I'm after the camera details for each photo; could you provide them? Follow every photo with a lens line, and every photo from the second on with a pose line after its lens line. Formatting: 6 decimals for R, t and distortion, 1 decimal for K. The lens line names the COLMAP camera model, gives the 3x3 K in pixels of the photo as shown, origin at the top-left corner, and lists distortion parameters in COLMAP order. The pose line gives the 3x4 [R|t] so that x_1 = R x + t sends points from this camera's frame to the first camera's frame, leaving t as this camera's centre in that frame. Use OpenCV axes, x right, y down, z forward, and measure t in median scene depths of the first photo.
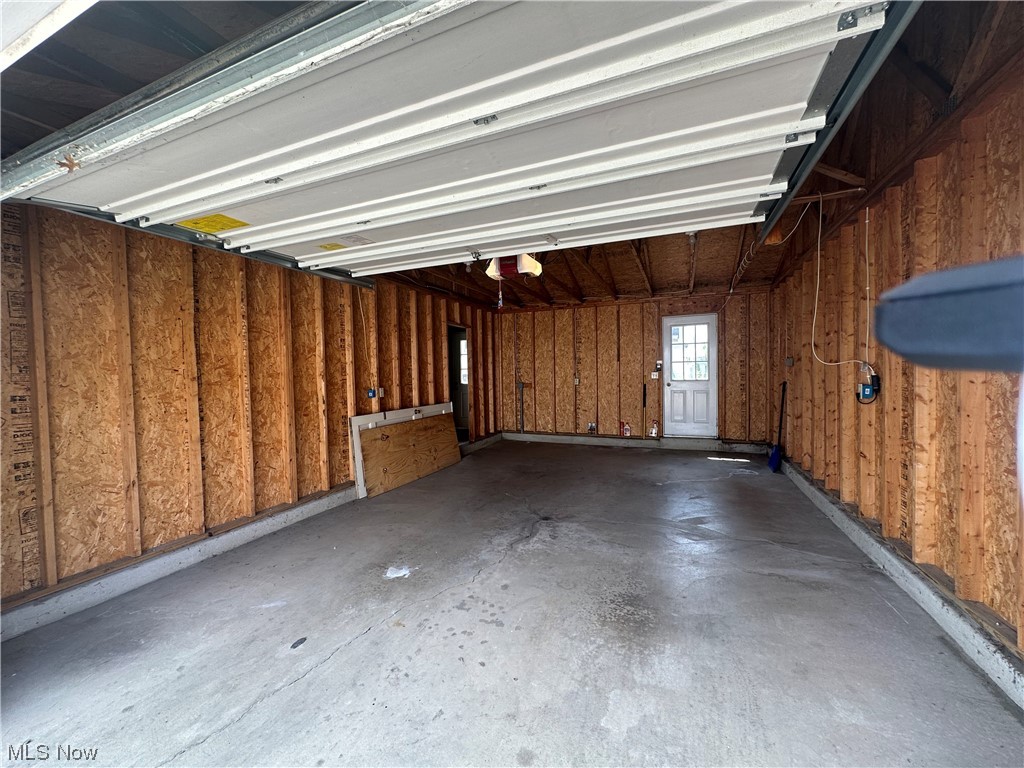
lens RADIAL K [[405.8, 0, 517.1], [0, 405.8, 382.4], [0, 0, 1]] dist [-0.005977, 0.000325]
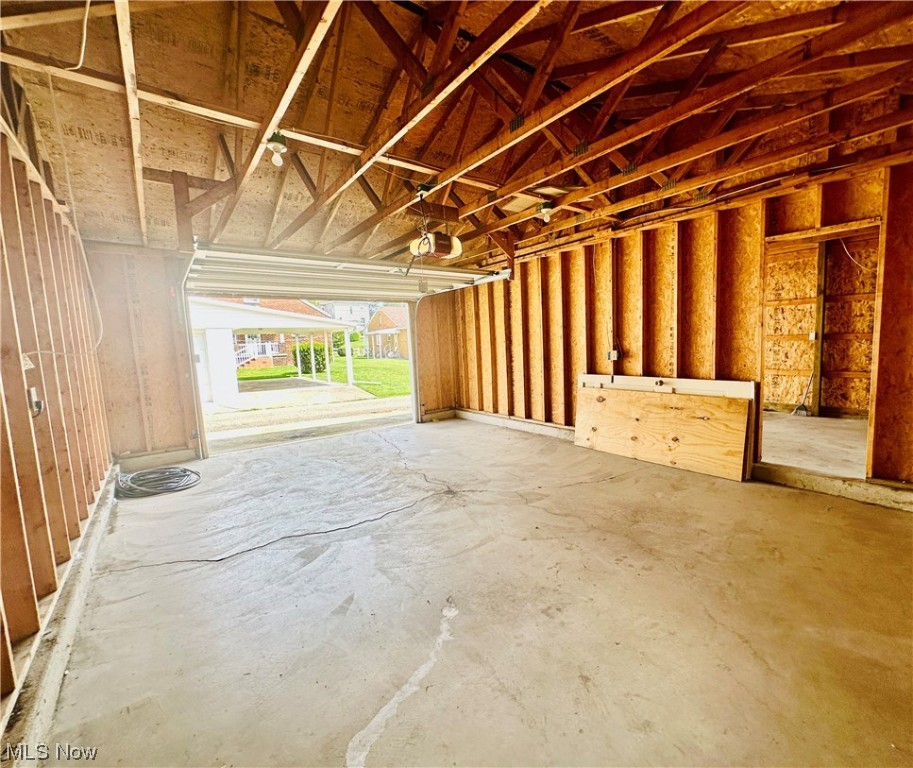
lens RADIAL K [[405.2, 0, 458.9], [0, 405.2, 384.1], [0, 0, 1]] dist [0.000950, 0.000029]
pose [[-0.532588, 0.116102, -0.838373, 0.811247], [0.010438, 0.991372, 0.130659, -0.035377], [0.846310, 0.060837, -0.529205, 1.484607]]
